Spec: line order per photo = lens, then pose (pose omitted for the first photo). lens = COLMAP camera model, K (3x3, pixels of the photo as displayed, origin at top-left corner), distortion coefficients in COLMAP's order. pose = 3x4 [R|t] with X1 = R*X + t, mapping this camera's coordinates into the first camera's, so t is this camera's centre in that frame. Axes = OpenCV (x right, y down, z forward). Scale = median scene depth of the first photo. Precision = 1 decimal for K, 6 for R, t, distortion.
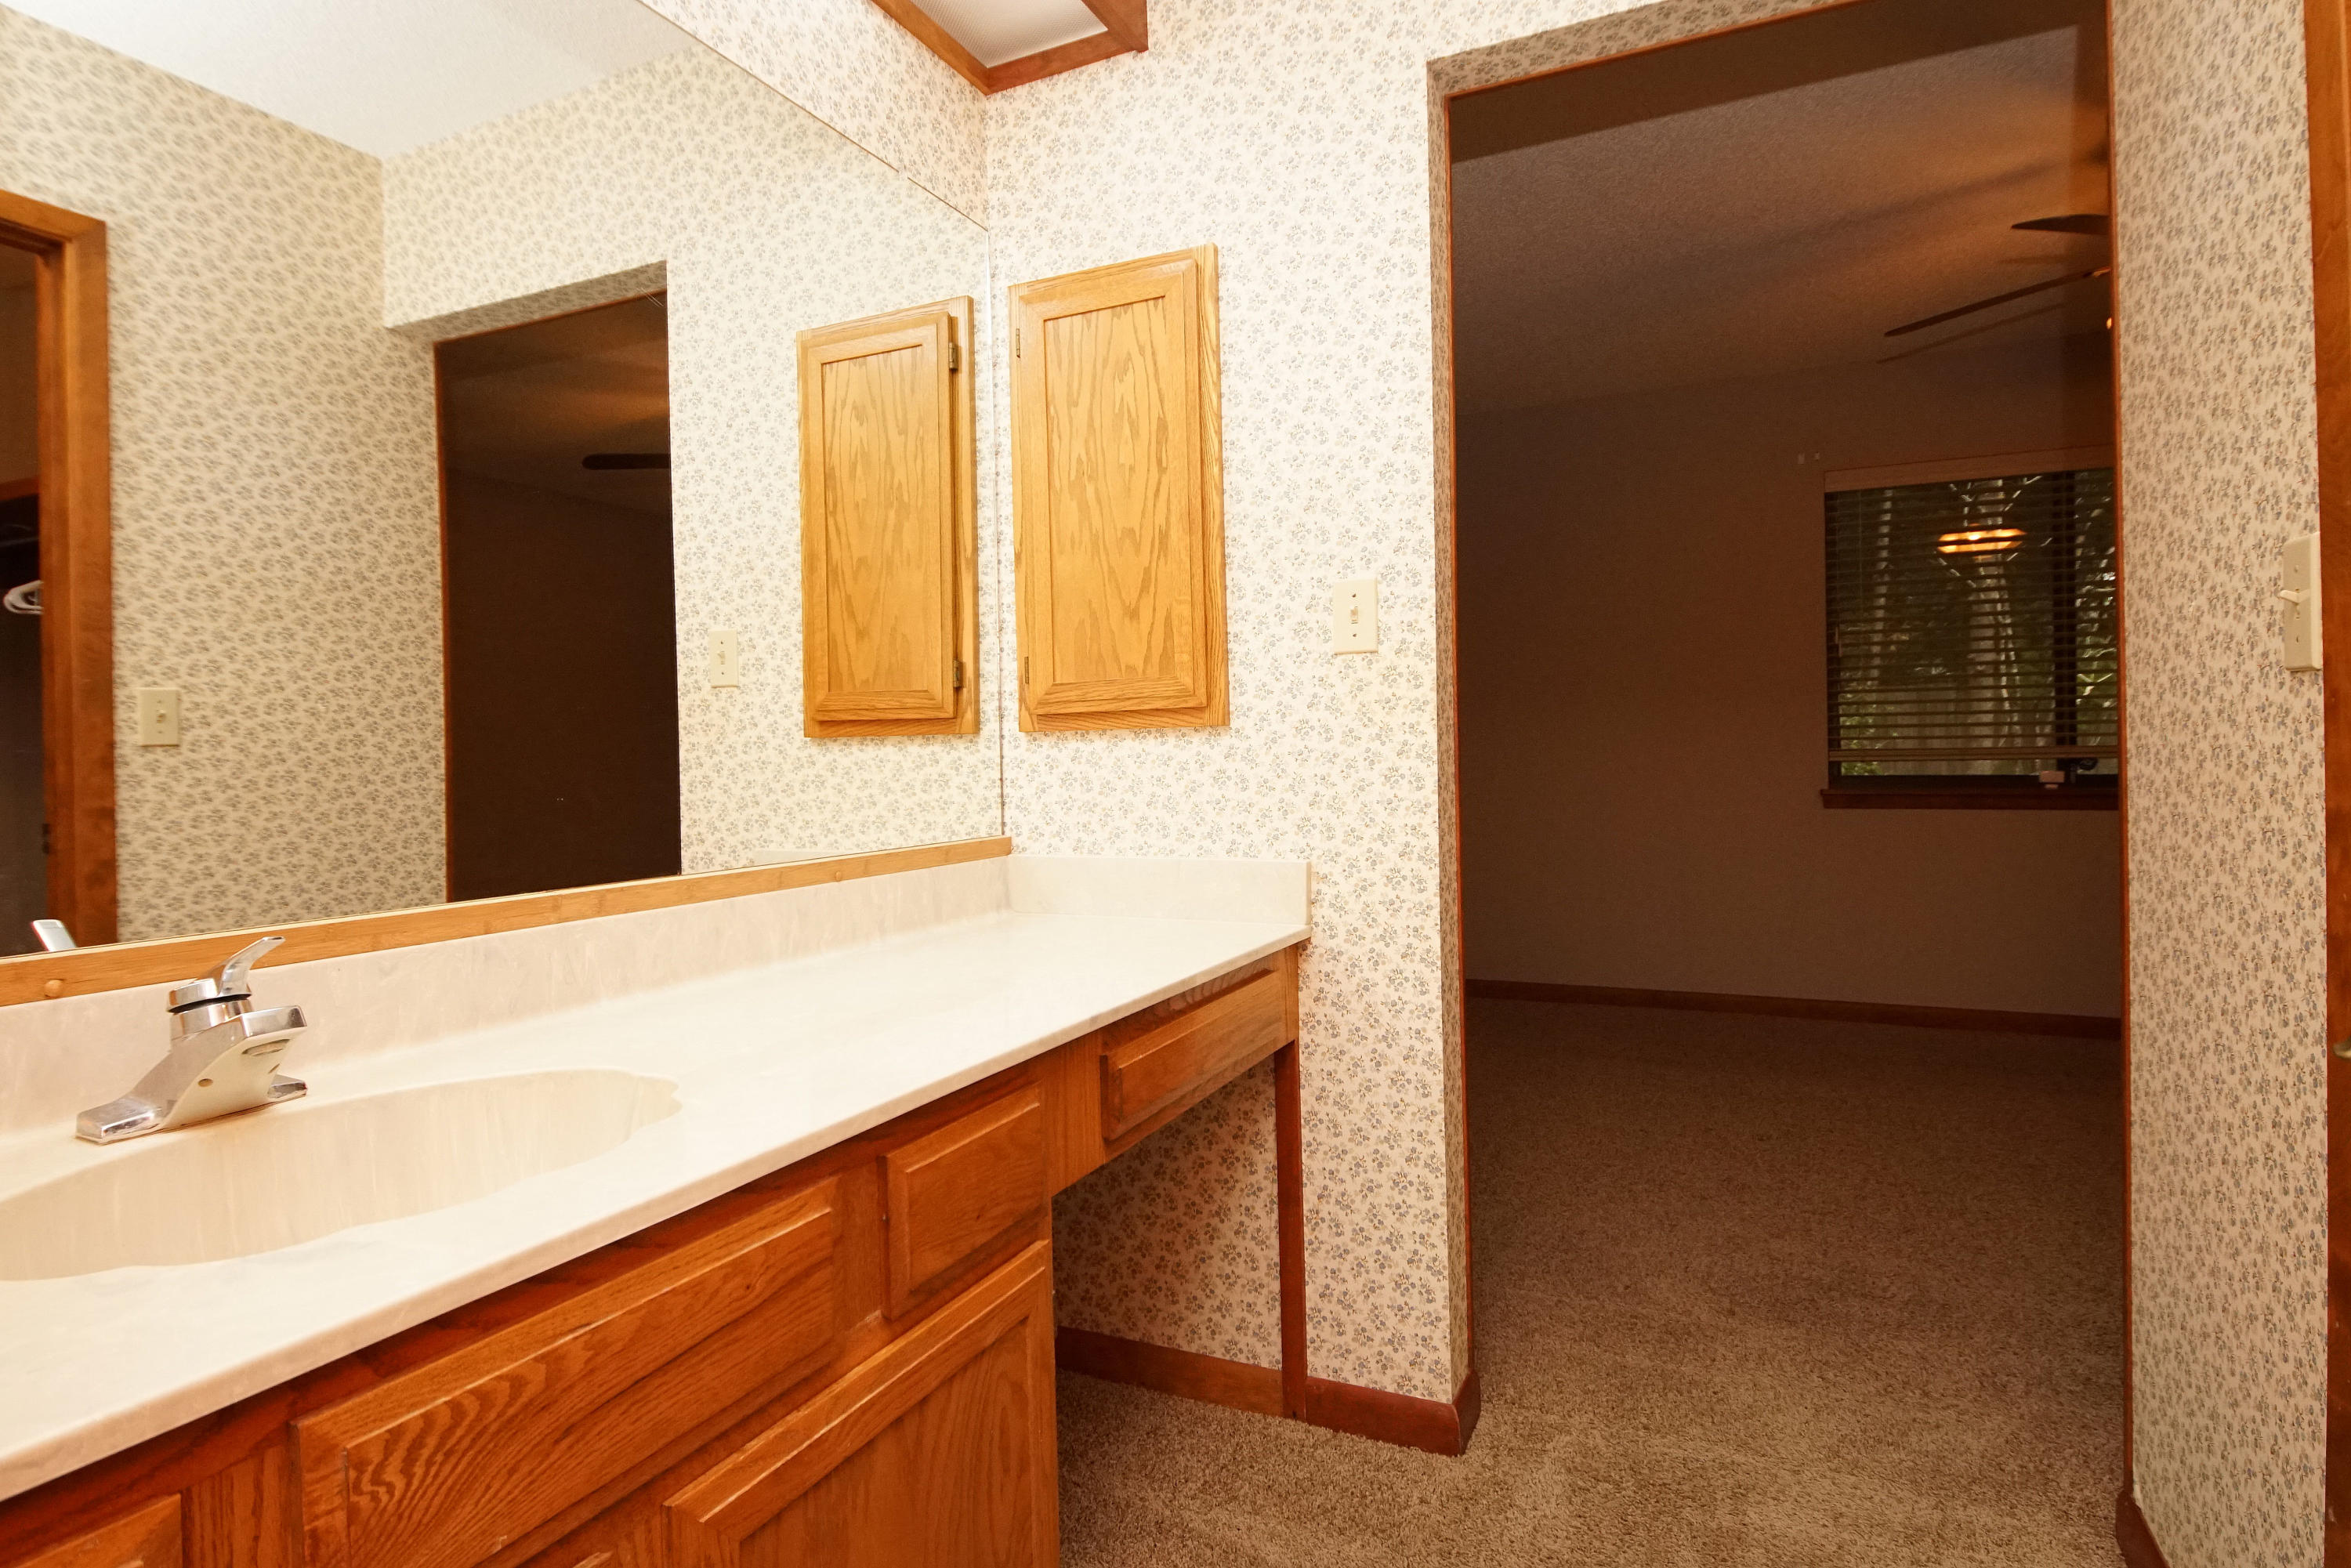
lens RADIAL K [[1268.0, 0, 1175.5], [0, 1268.0, 775.8], [0, 0, 1]] dist [0.021277, -0.020779]
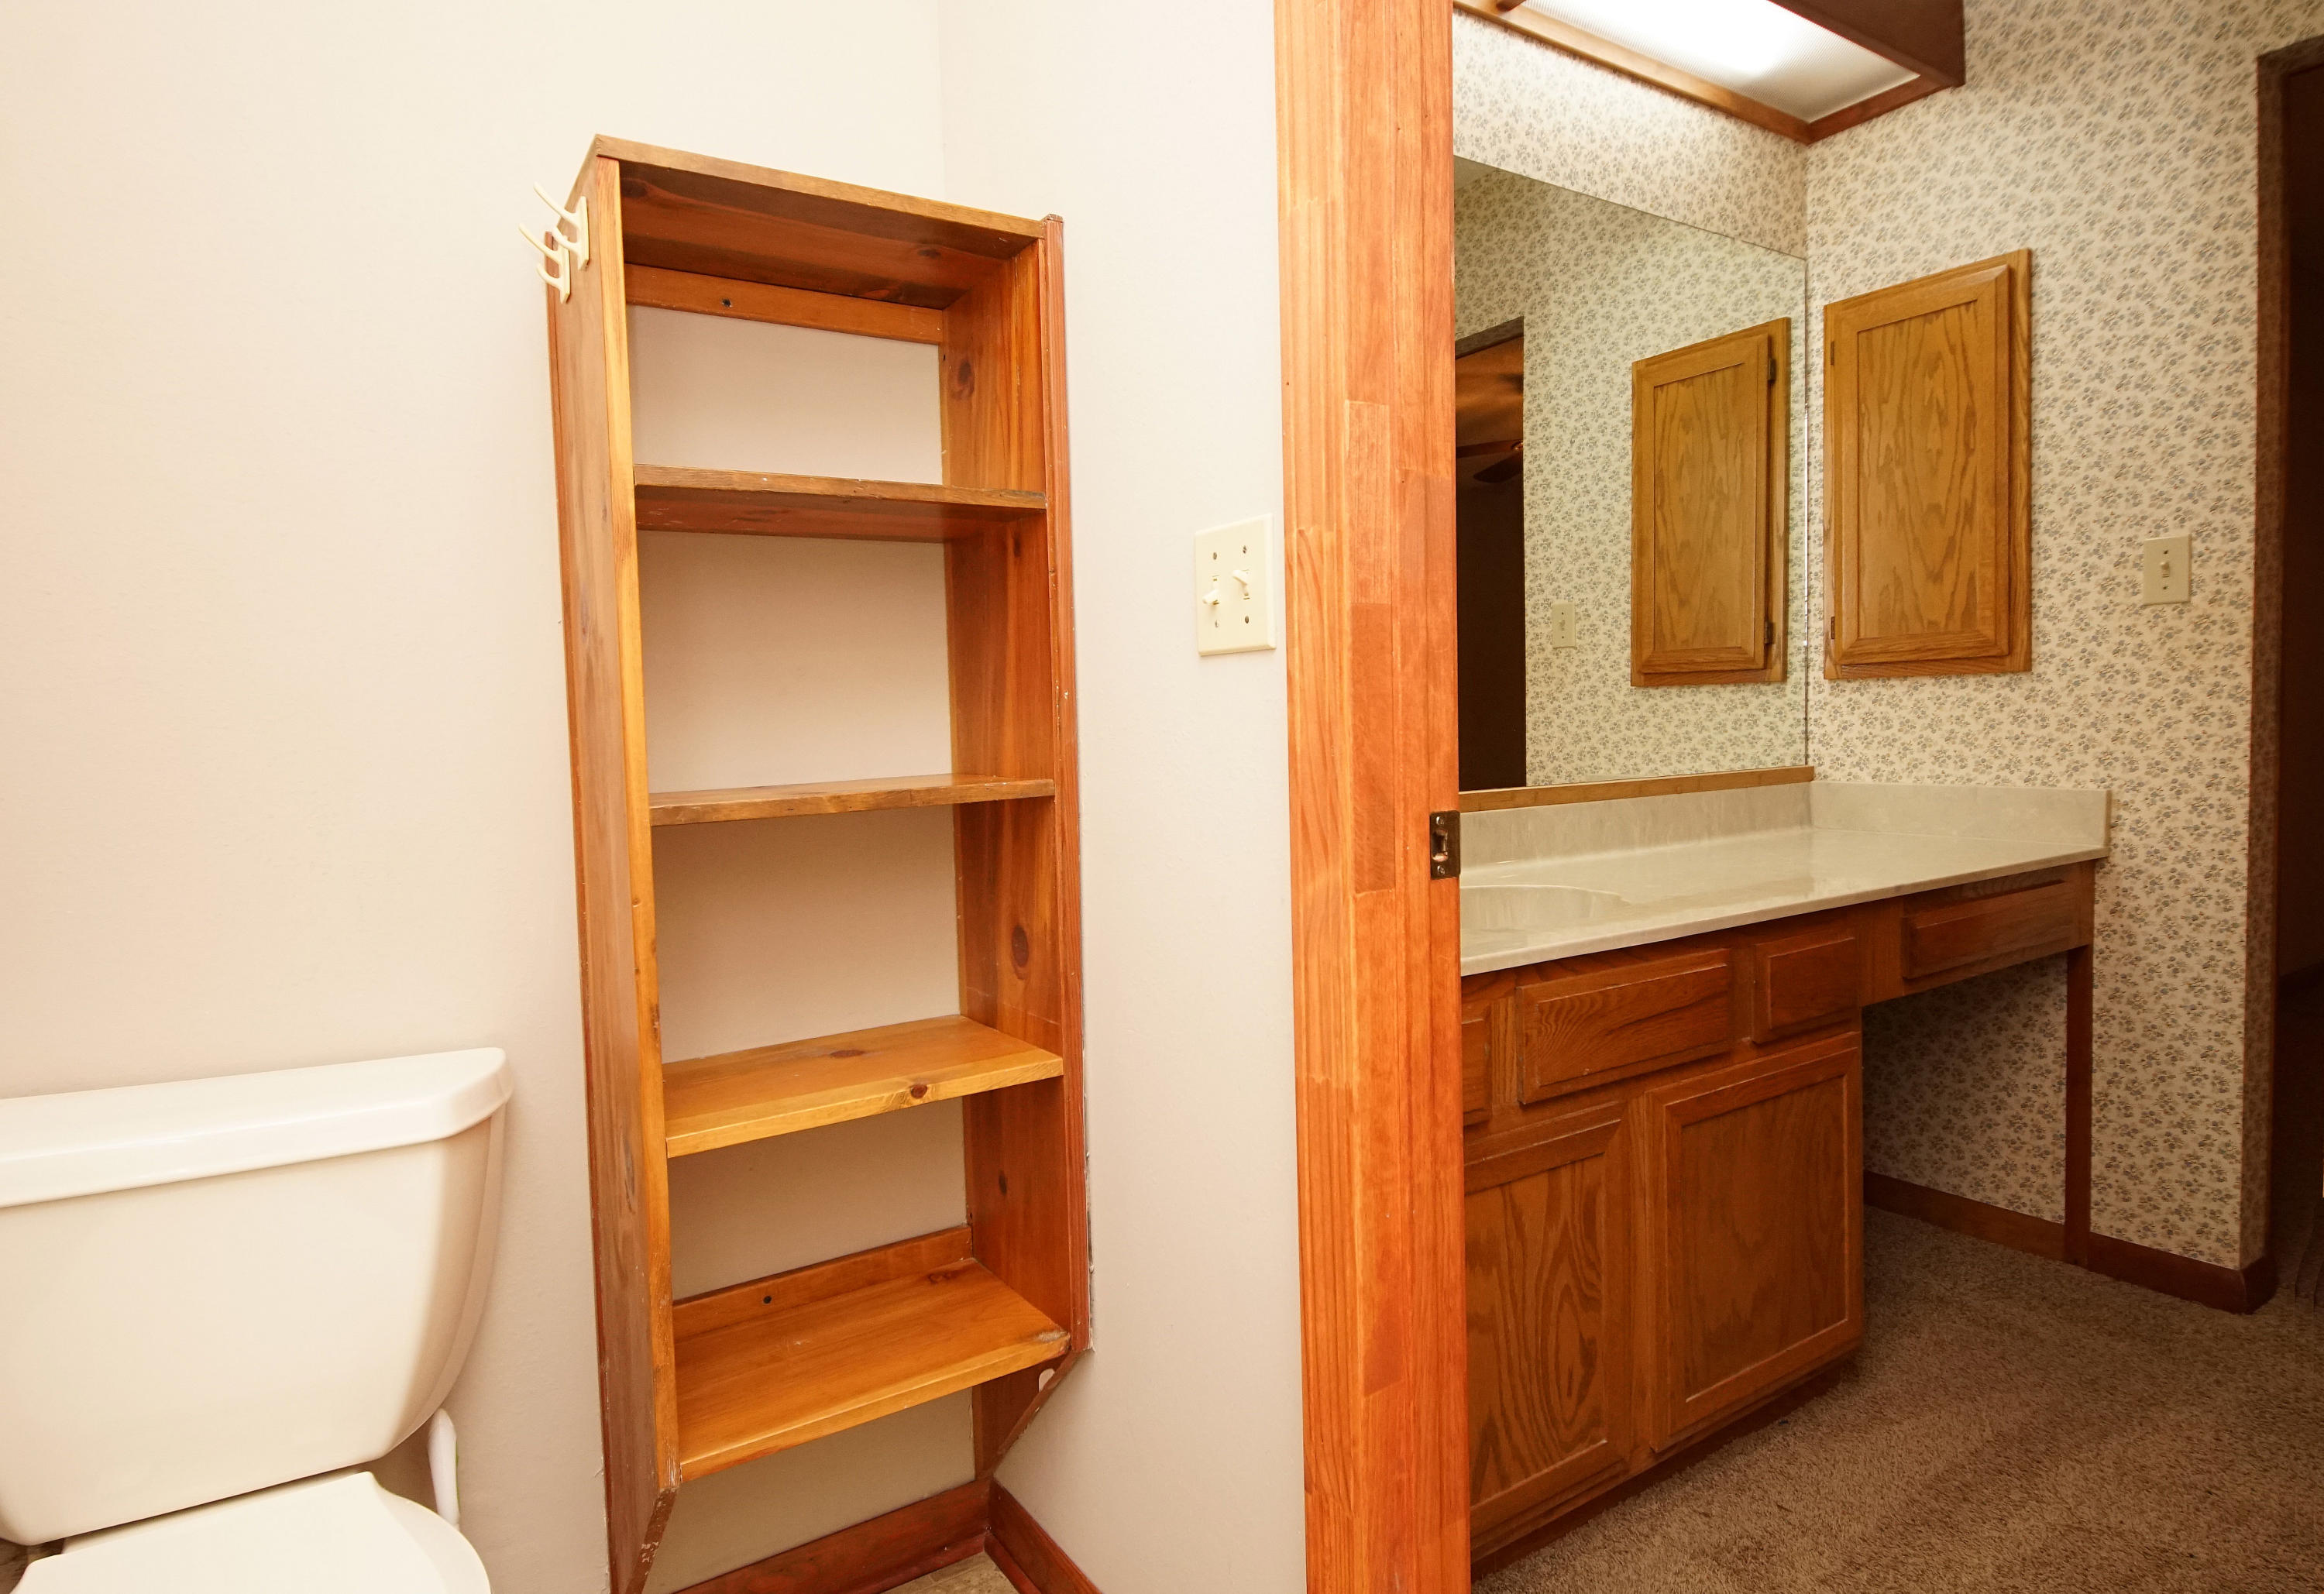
lens RADIAL K [[1406.2, 0, 1116.8], [0, 1406.2, 798.7], [0, 0, 1]] dist [0.027039, -0.032566]
pose [[0.852158, 0.027120, -0.522581, 0.009503], [0.001187, 0.998553, 0.053756, 0.005929], [0.523283, -0.046429, 0.850893, -0.525295]]
